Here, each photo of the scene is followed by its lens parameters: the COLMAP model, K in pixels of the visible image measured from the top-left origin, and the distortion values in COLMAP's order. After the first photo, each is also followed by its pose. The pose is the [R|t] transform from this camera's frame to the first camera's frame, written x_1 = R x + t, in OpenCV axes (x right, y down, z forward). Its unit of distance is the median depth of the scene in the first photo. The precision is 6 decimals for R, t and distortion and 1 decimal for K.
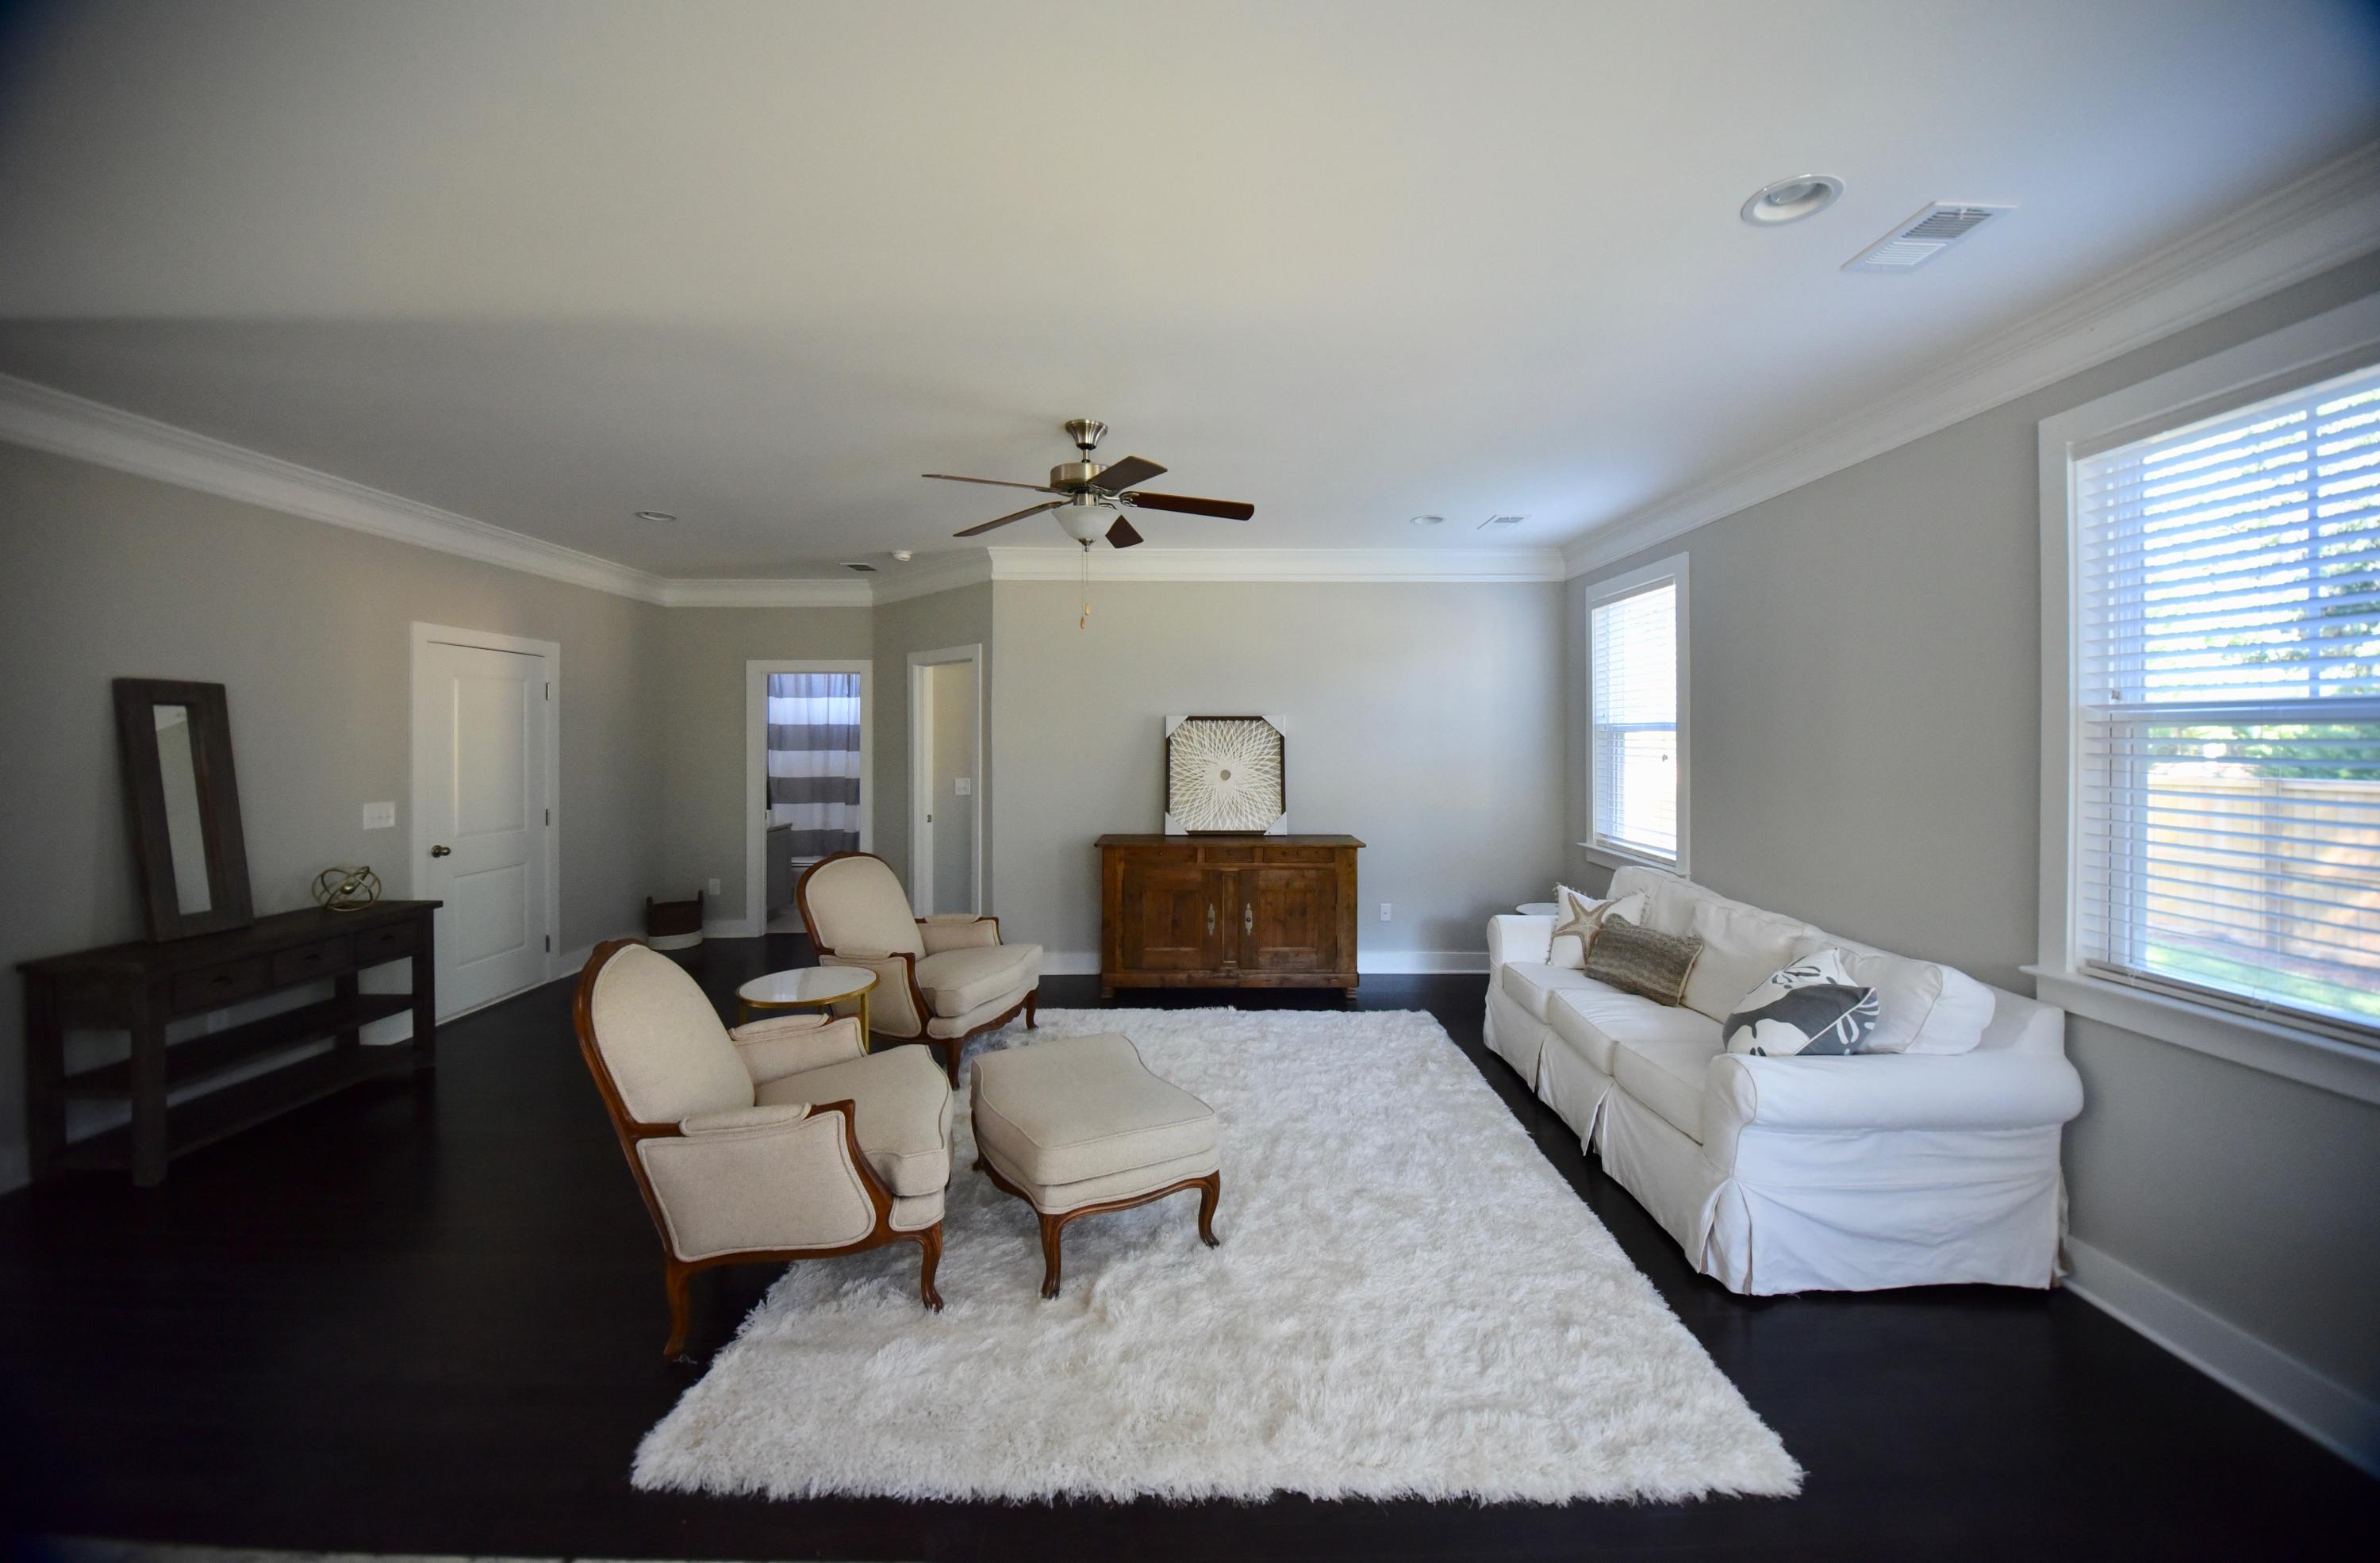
lens RADIAL K [[881.6, 0, 1196.3], [0, 881.6, 740.6], [0, 0, 1]] dist [-0.017339, -0.000105]
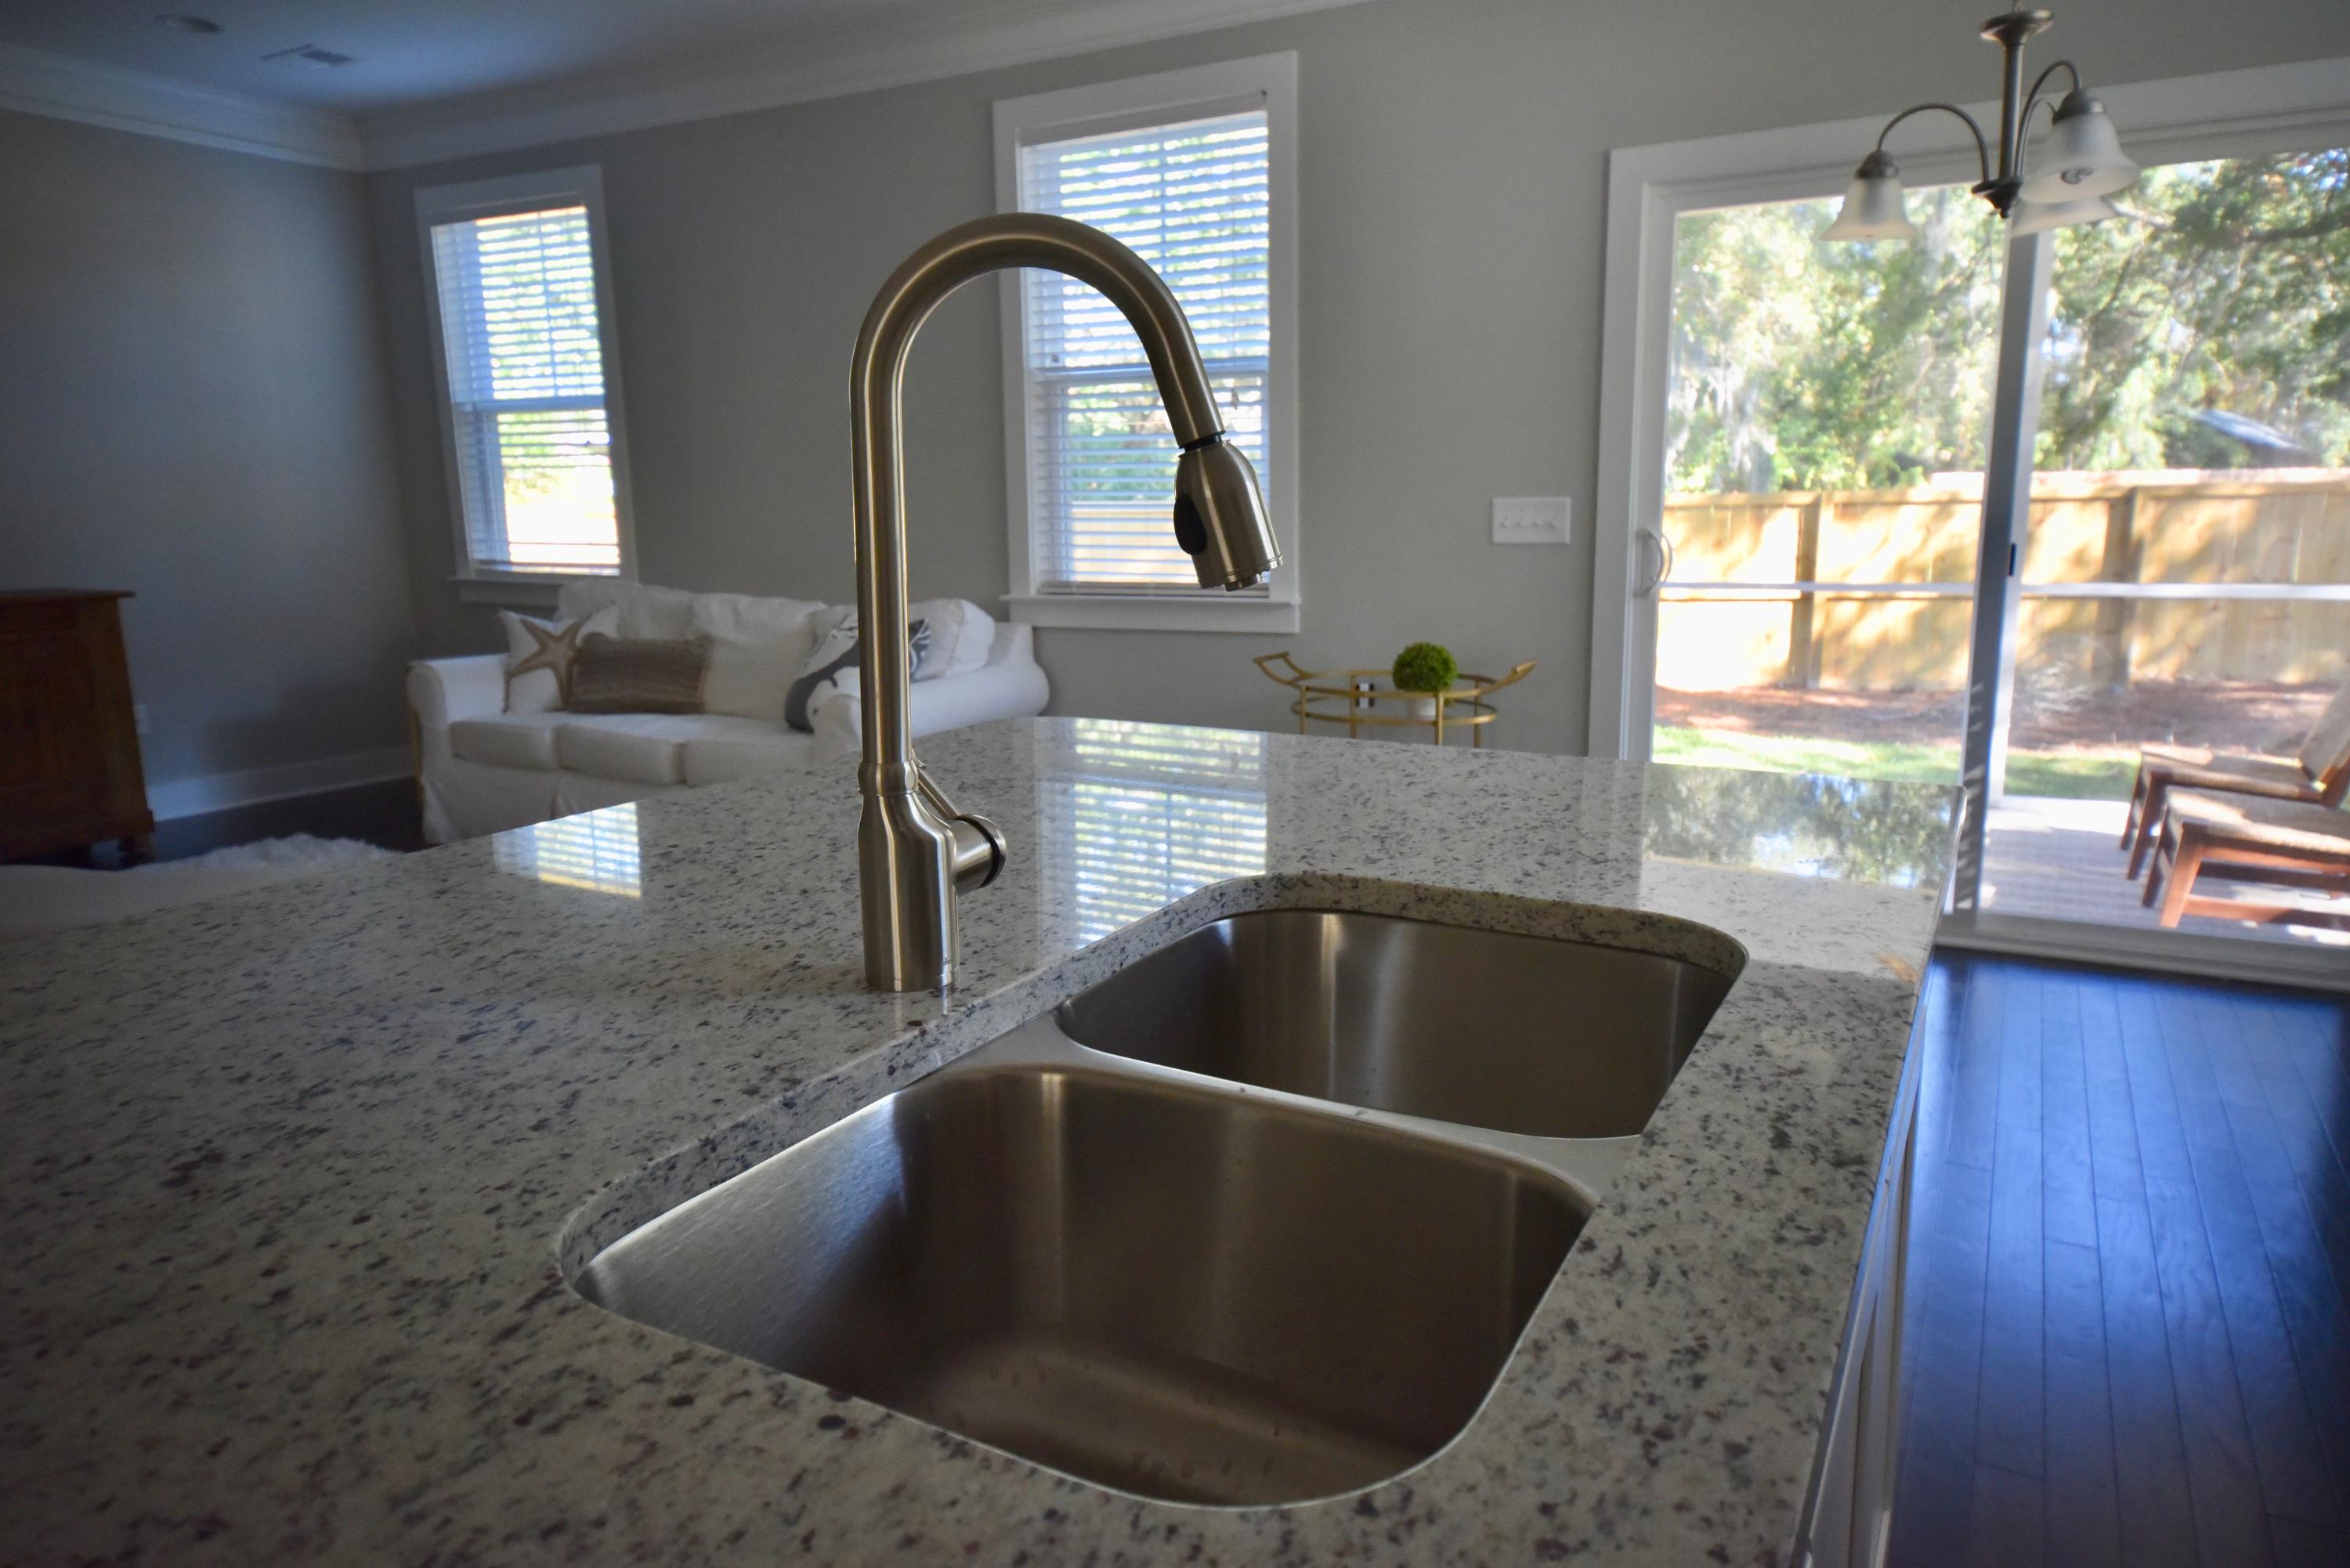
lens RADIAL K [[1500.4, 0, 1183.2], [0, 1500.4, 781.3], [0, 0, 1]] dist [0.019713, 0.003307]
pose [[0.493620, -0.171556, 0.852589, -0.679915], [0.015338, 0.981915, 0.188699, 0.121534], [-0.869542, -0.080069, 0.487325, -0.220115]]
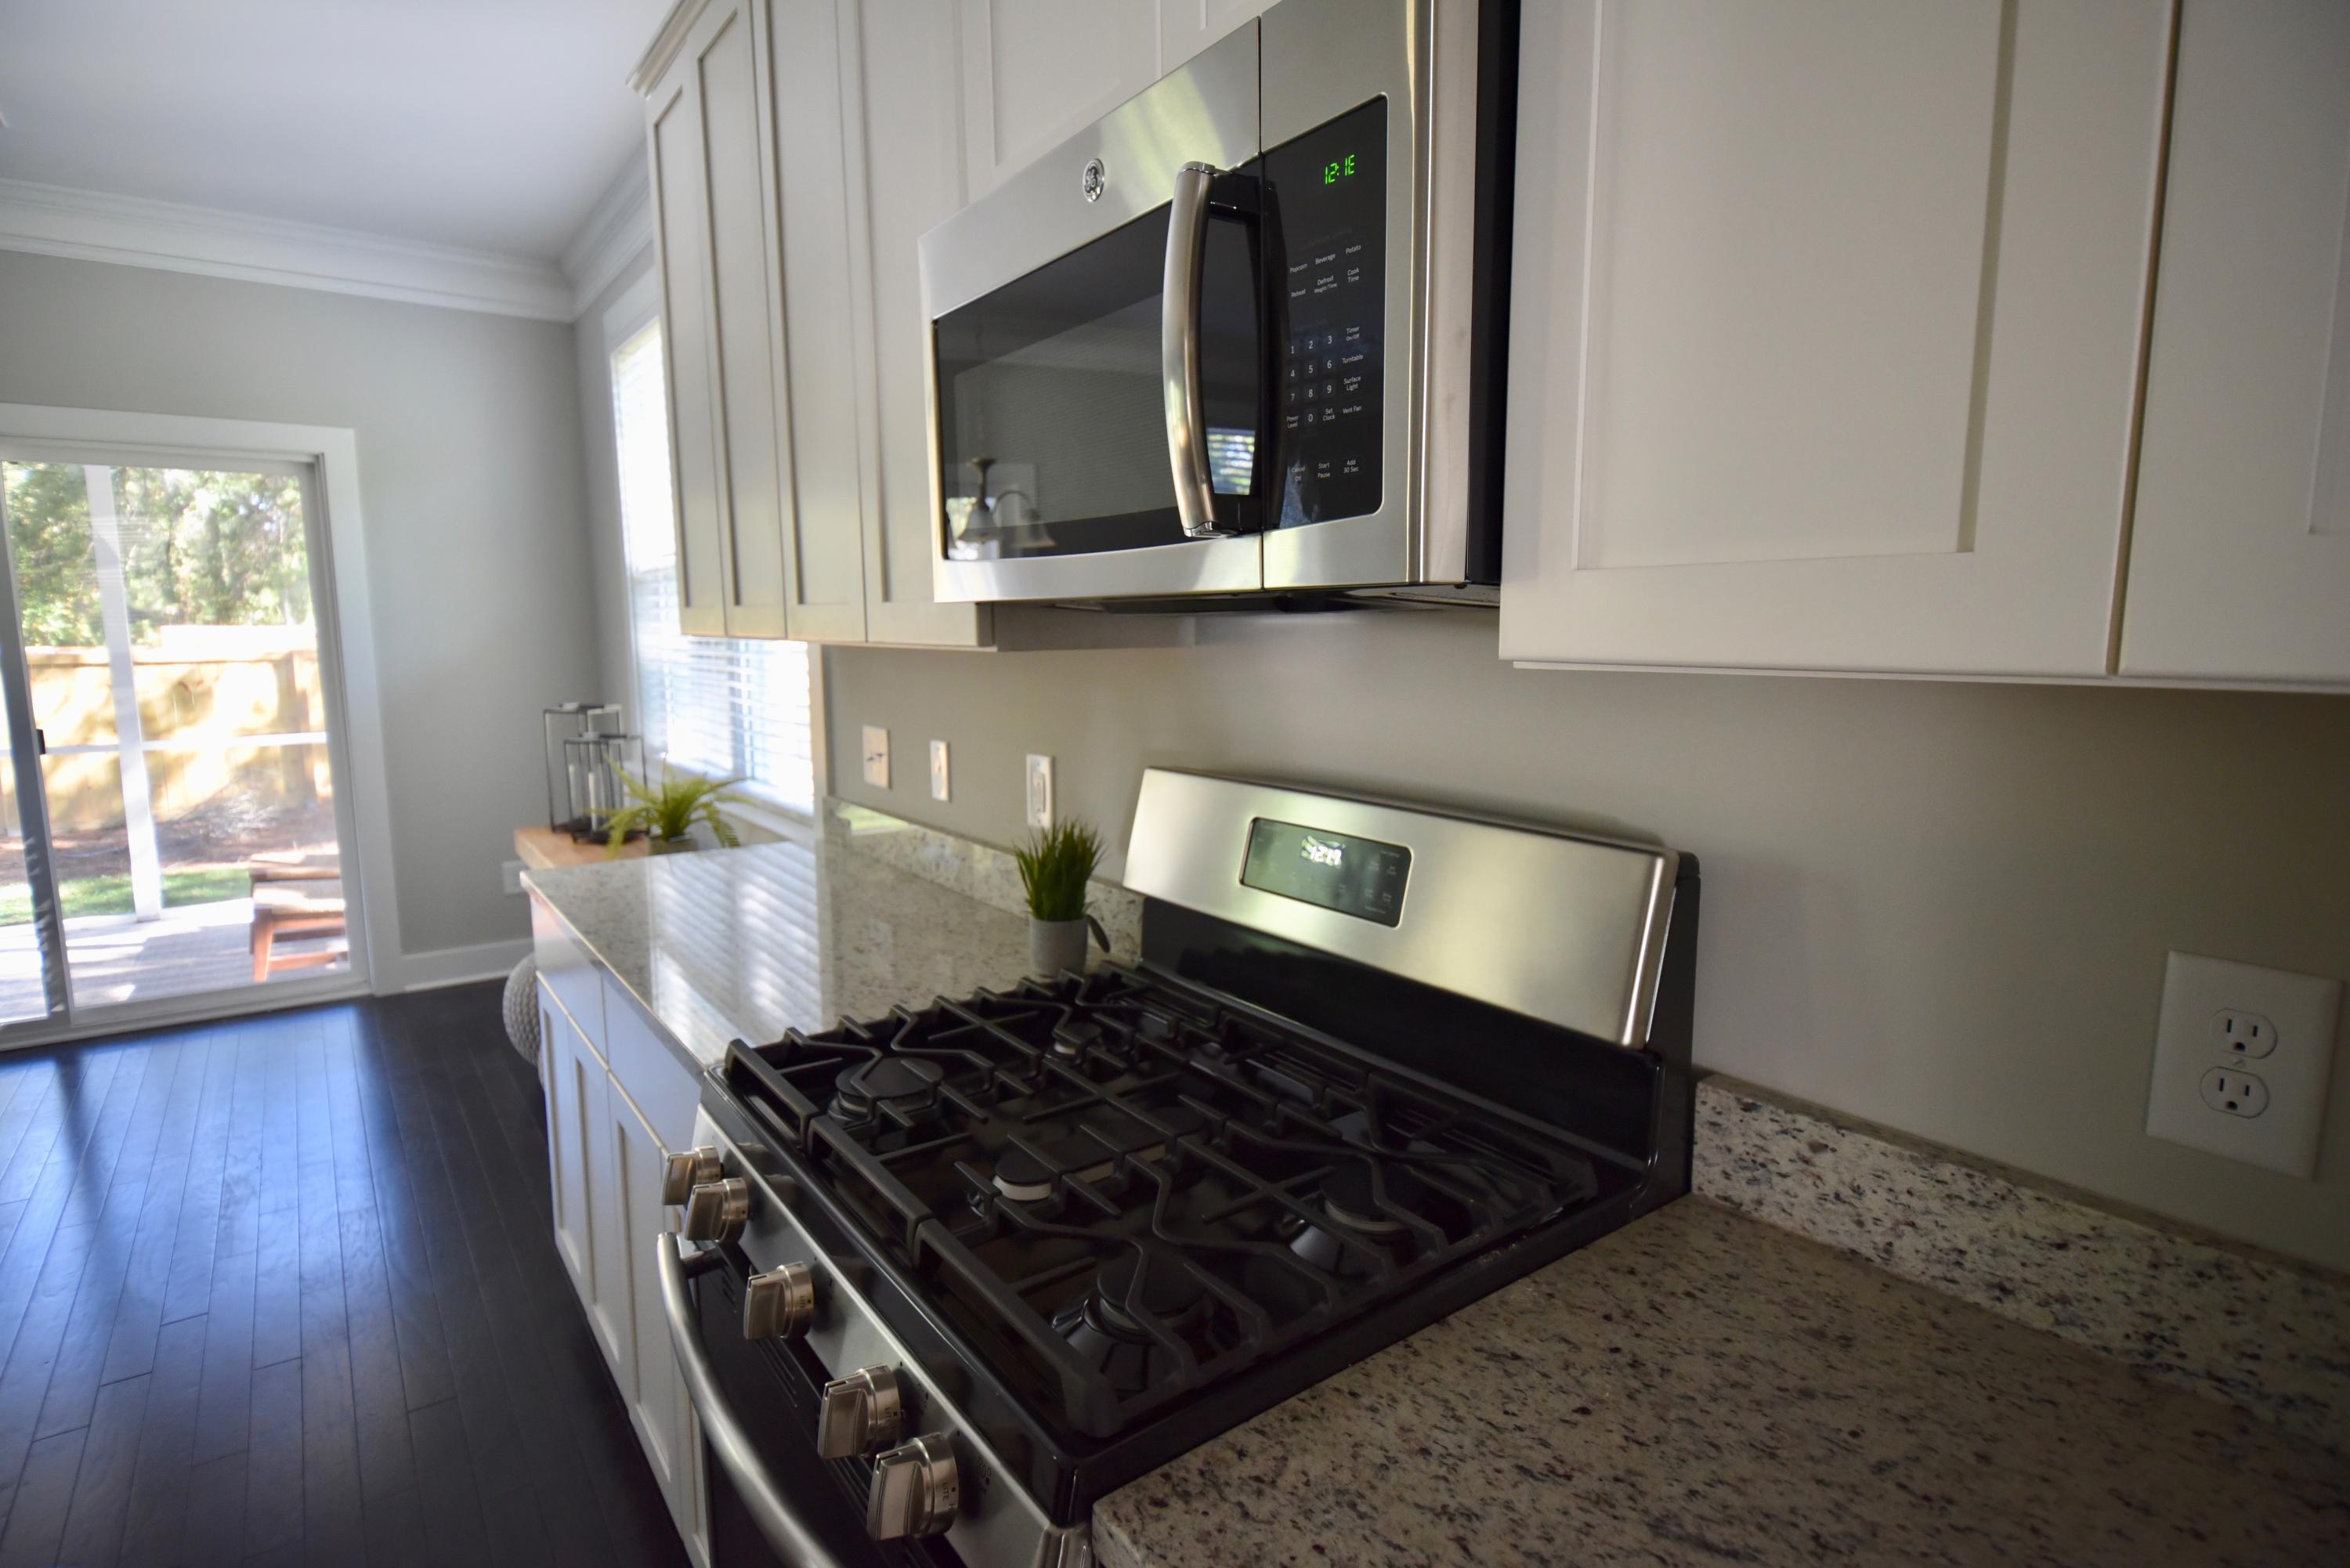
lens RADIAL K [[1205.8, 0, 1173.8], [0, 1205.8, 781.5], [0, 0, 1]] dist [-0.002575, -0.000538]
pose [[-0.572652, -0.108946, 0.812527, -1.065505], [0.001636, 0.990976, 0.134026, 0.047412], [-0.819797, 0.078079, -0.567306, -0.493482]]
